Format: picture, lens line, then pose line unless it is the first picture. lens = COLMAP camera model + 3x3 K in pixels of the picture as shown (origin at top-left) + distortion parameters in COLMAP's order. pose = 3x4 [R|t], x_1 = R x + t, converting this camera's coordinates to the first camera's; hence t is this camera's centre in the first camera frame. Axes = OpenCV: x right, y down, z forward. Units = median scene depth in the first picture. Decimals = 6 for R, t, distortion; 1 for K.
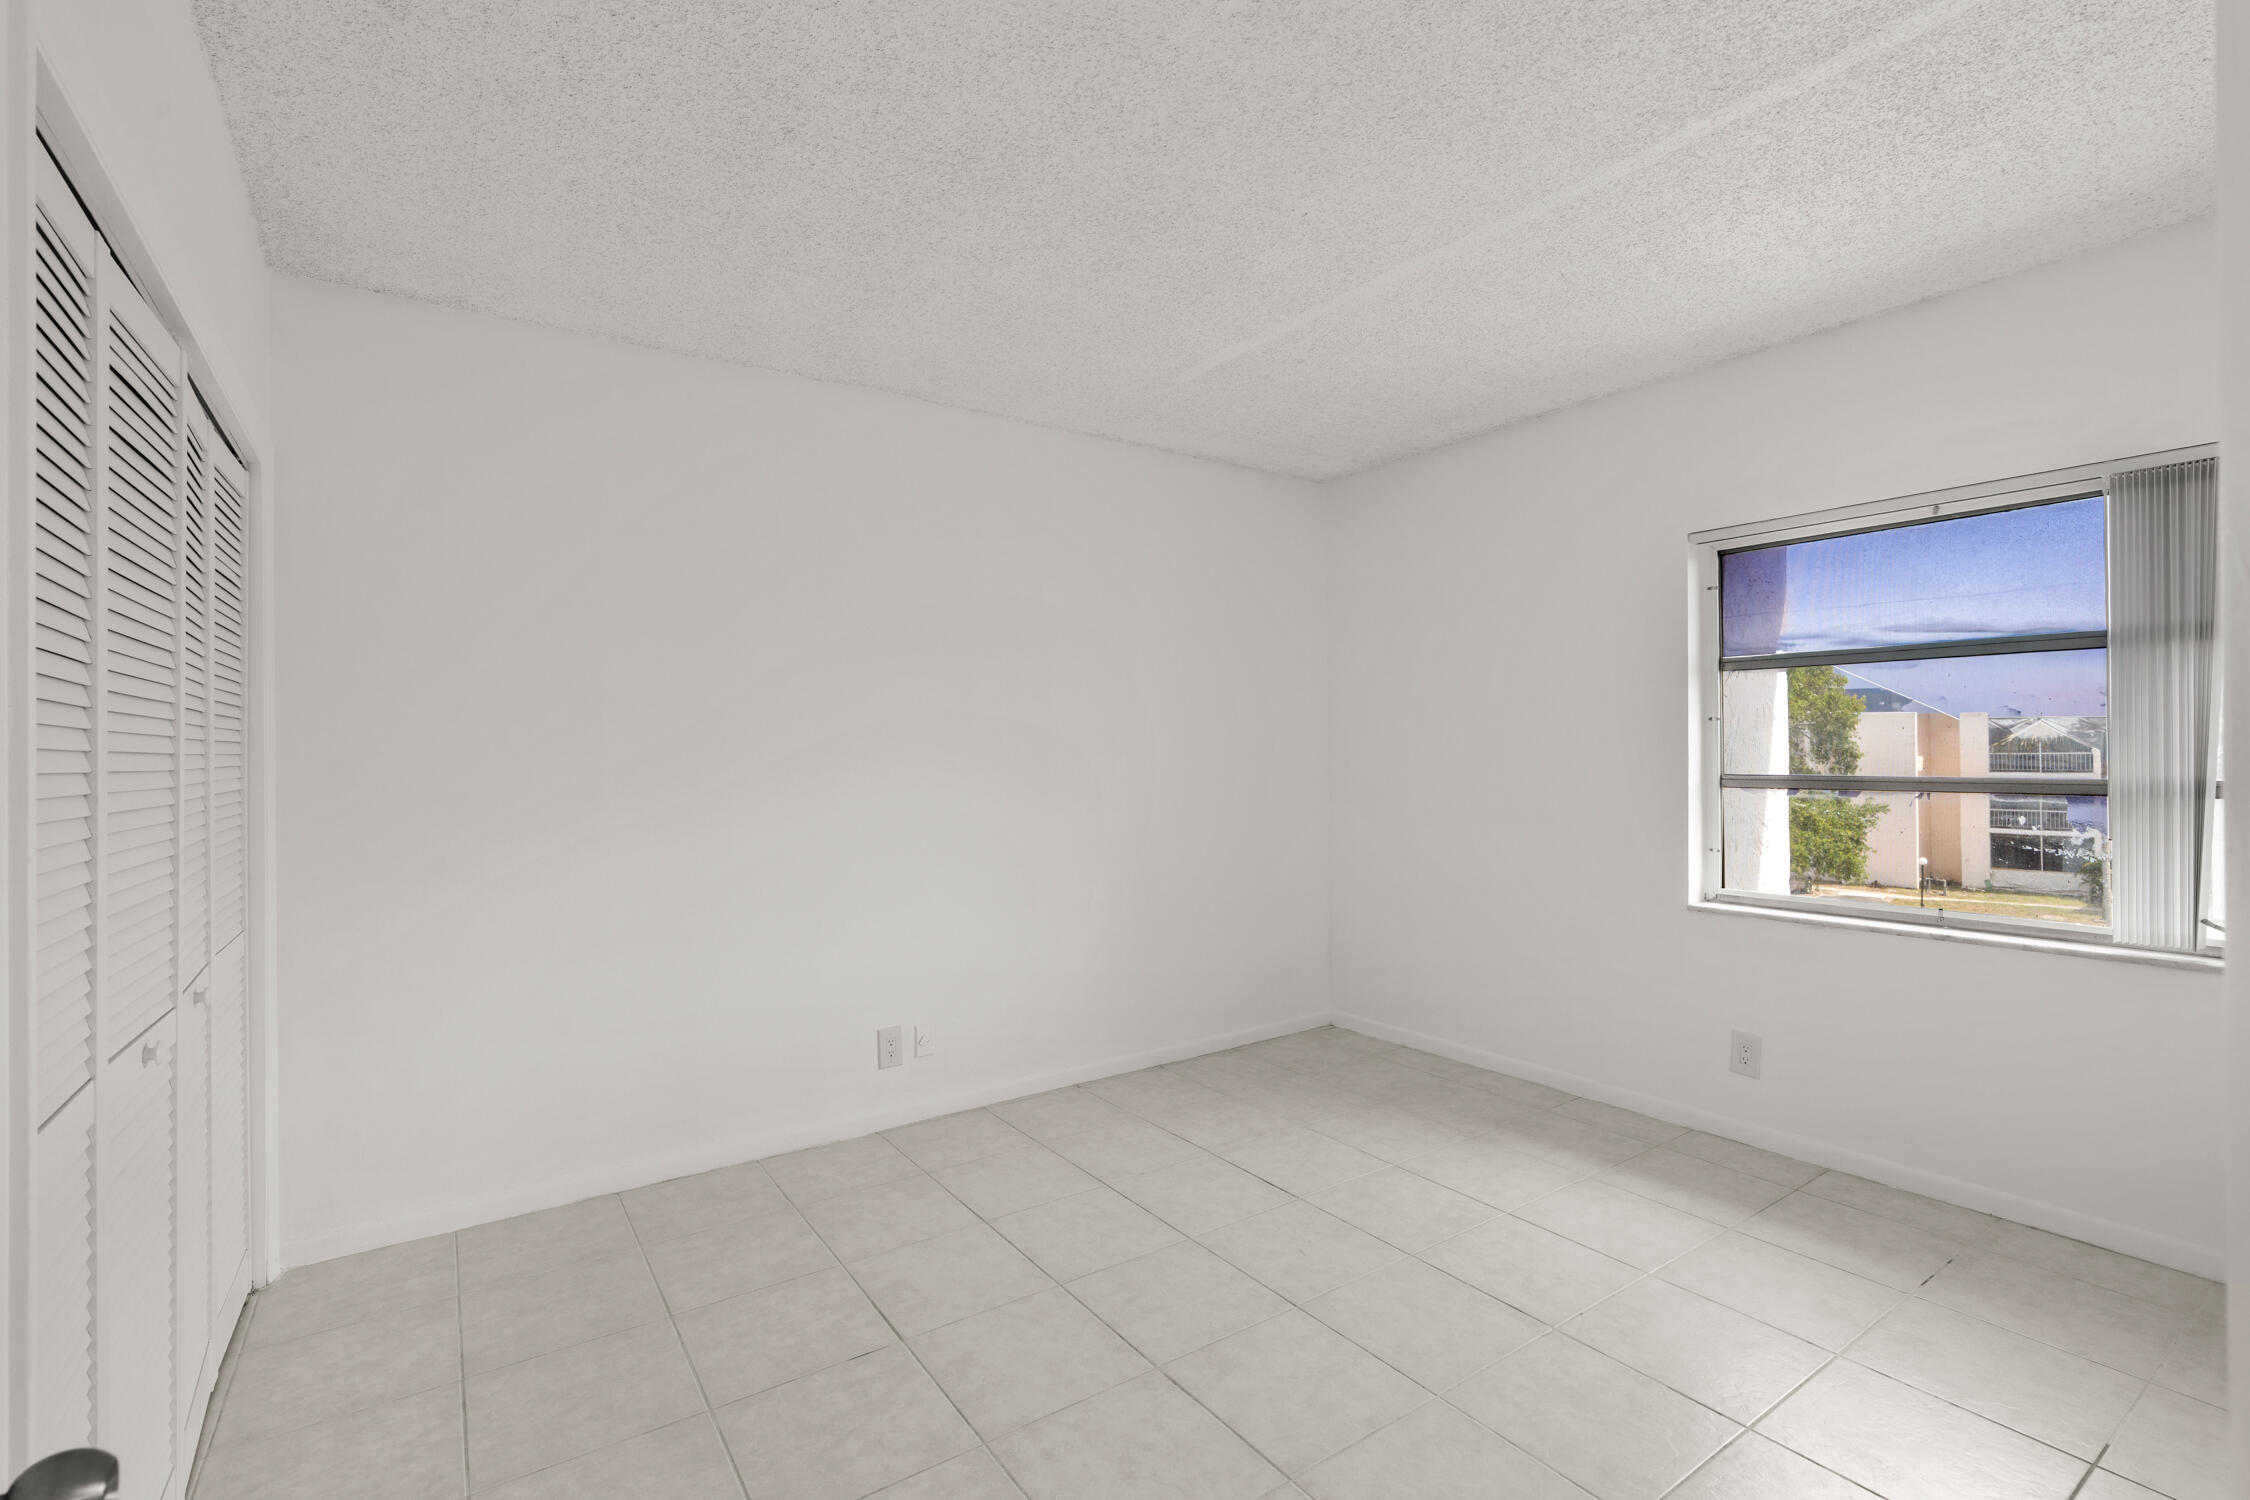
lens RADIAL K [[1026.9, 0, 1122.1], [0, 1026.9, 752.2], [0, 0, 1]] dist [-0.002601, 0.000207]
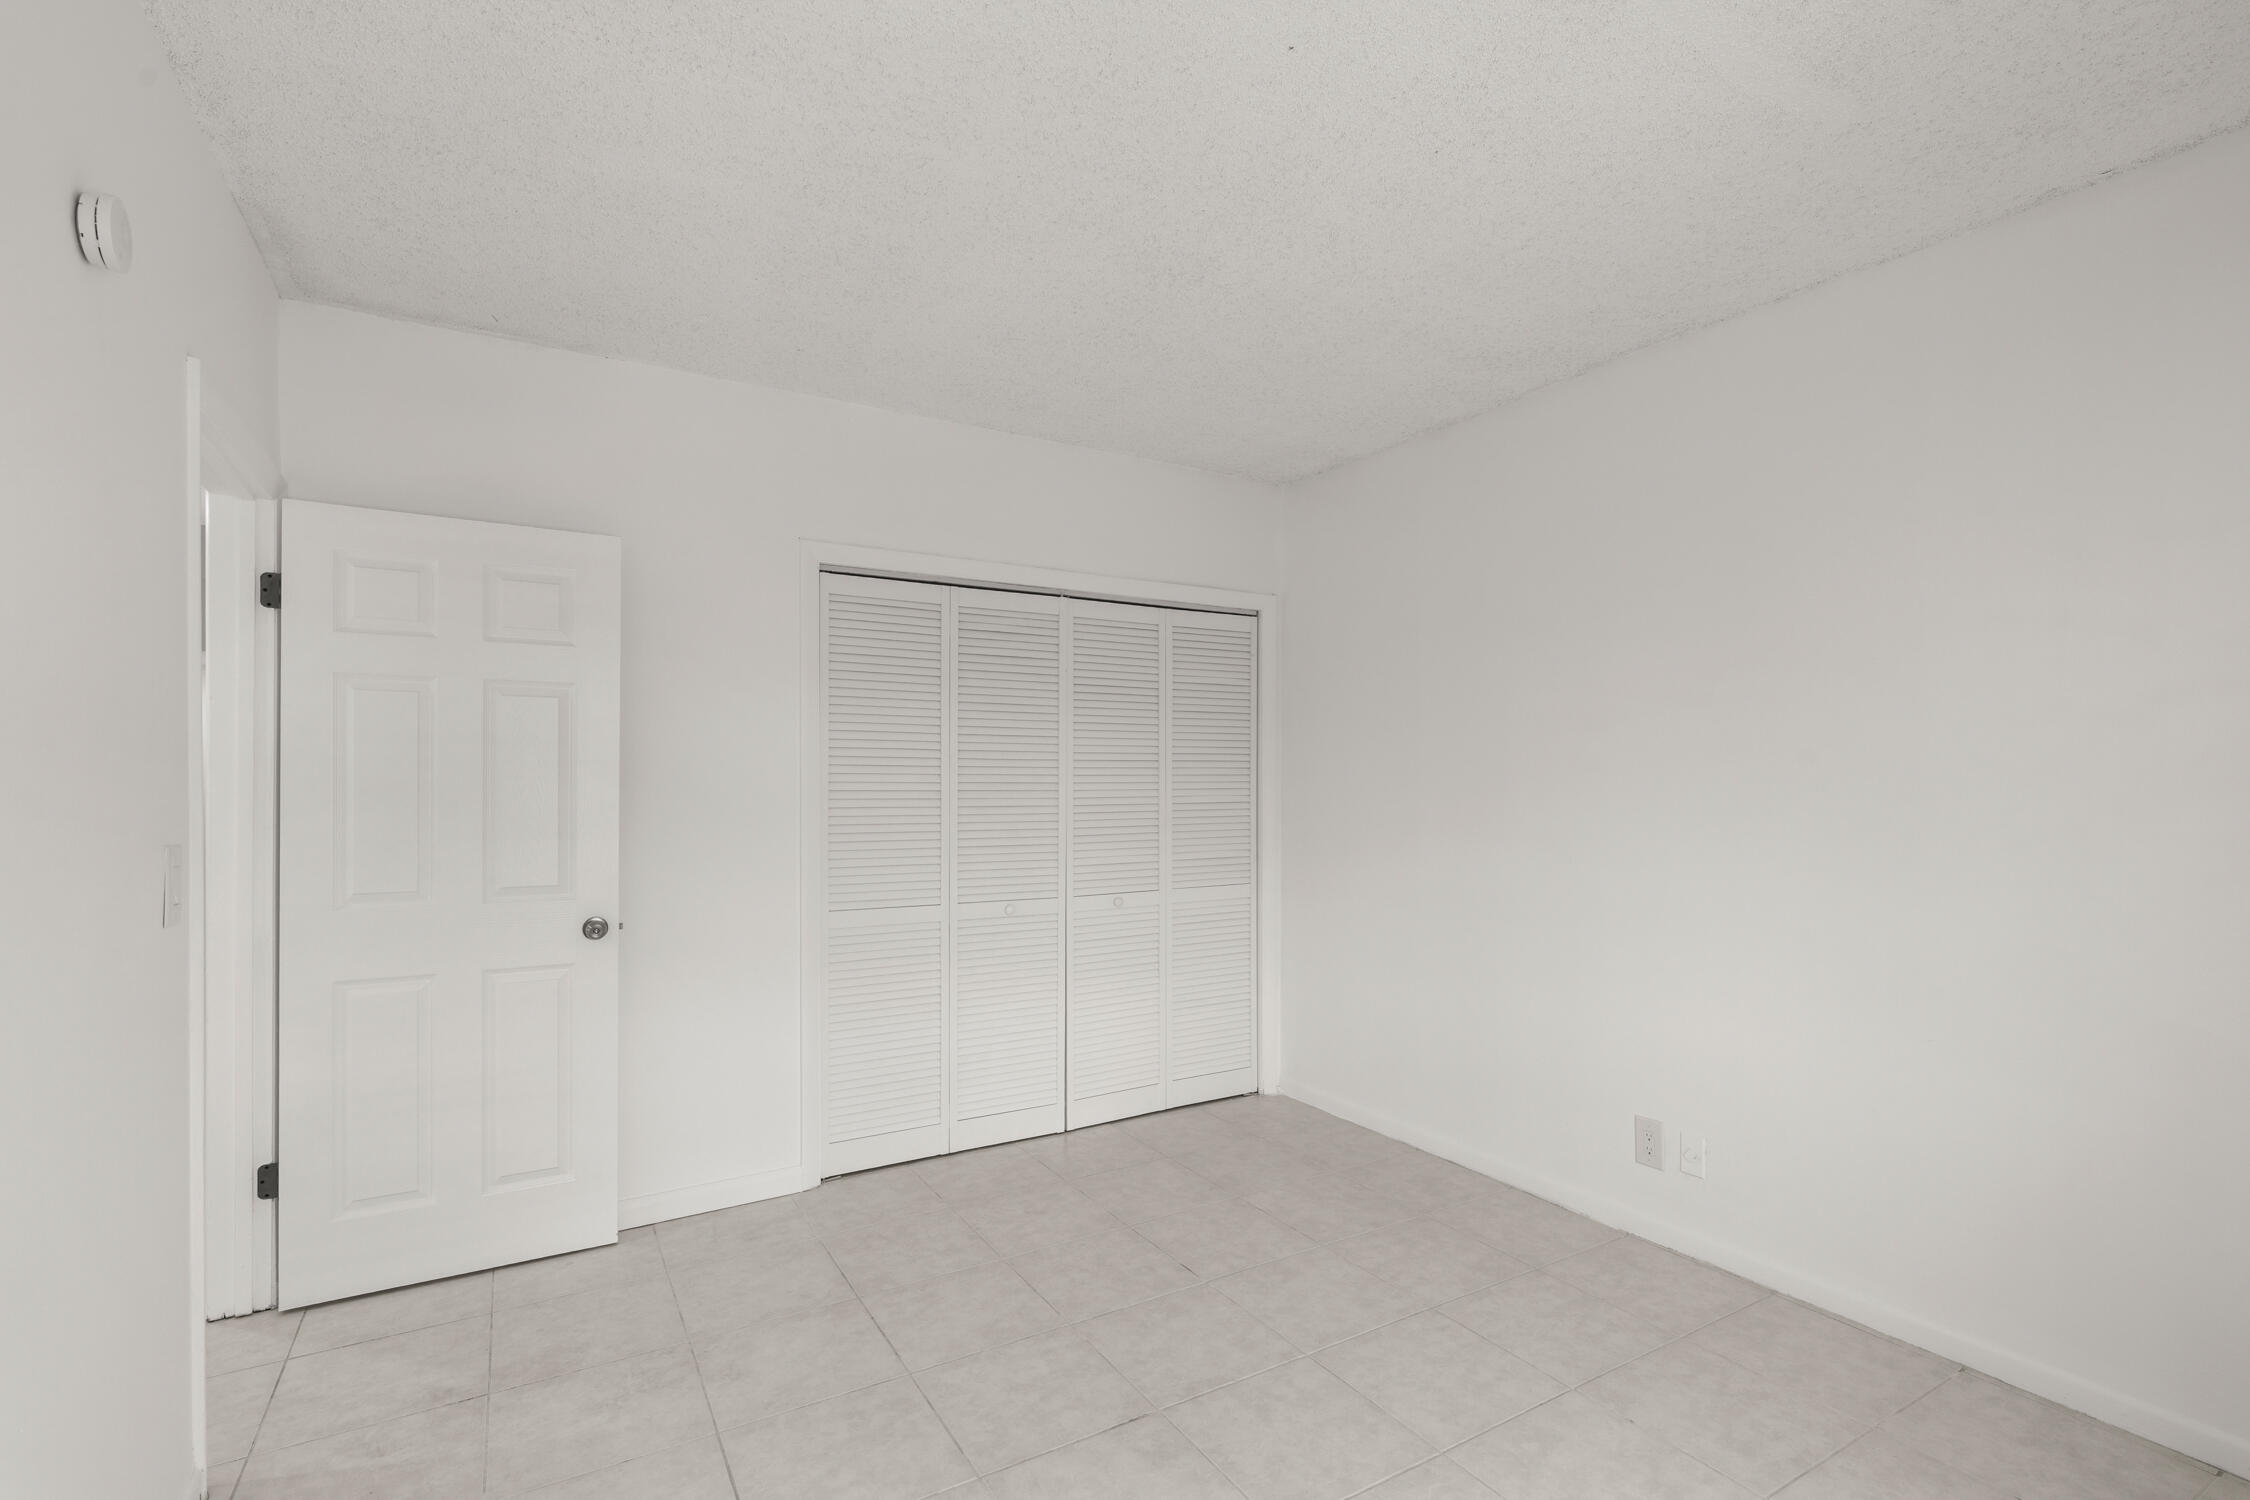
lens RADIAL K [[1026.9, 0, 1134.5], [0, 1026.9, 764.4], [0, 0, 1]] dist [-0.002601, 0.000207]
pose [[-0.075721, -0.009225, -0.997086, 0.736789], [0.002999, 0.999951, -0.009479, -0.014547], [0.997125, -0.003708, -0.075689, 0.748859]]
